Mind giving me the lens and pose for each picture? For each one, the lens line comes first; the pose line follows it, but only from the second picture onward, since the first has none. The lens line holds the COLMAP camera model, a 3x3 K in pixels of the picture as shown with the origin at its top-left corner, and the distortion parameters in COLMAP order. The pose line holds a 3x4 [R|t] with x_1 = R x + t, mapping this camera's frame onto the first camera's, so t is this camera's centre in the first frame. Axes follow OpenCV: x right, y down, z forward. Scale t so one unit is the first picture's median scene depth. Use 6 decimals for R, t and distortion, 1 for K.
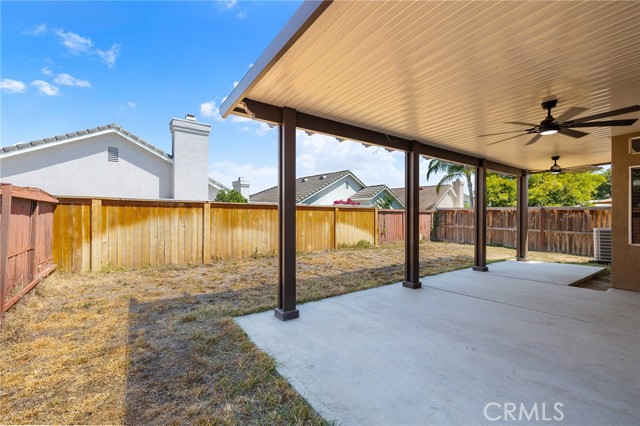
lens RADIAL K [[275.2, 0, 321.0], [0, 275.2, 221.4], [0, 0, 1]] dist [0.001803, 0.000484]
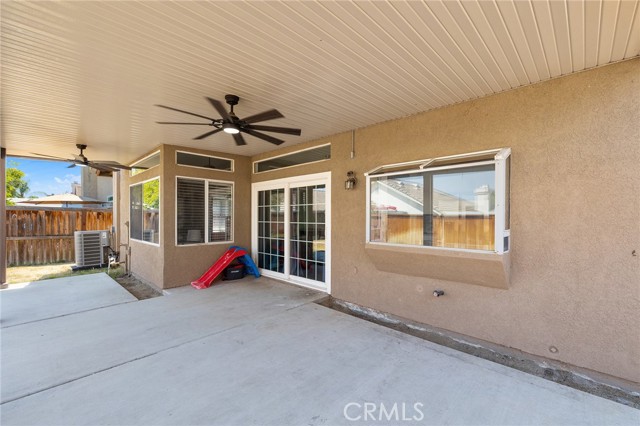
lens RADIAL K [[272.9, 0, 320.0], [0, 272.9, 213.0], [0, 0, 1]] dist [0.000857, 0.000318]
pose [[-0.192116, 0.015053, 0.981257, -0.038724], [0.011595, 0.999847, -0.013068, -0.014131], [-0.981304, 0.008867, -0.192261, 0.337753]]
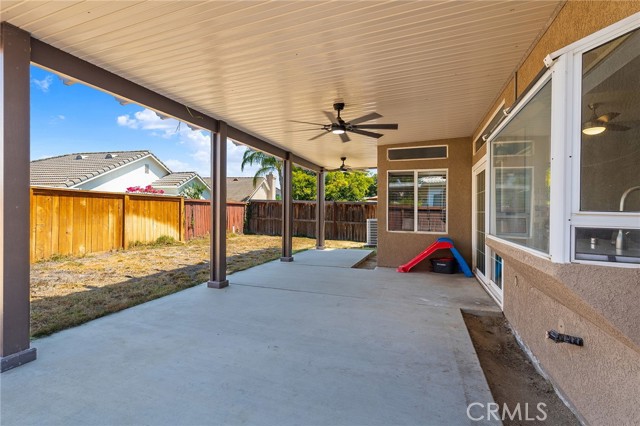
lens RADIAL K [[295.0, 0, 311.1], [0, 295.0, 212.7], [0, 0, 1]] dist [-0.000400, 0.000072]
pose [[0.828633, 0.006240, 0.559758, 0.028218], [-0.003531, 0.999976, -0.005920, 0.003583], [-0.559781, 0.002929, 0.828635, 0.030766]]
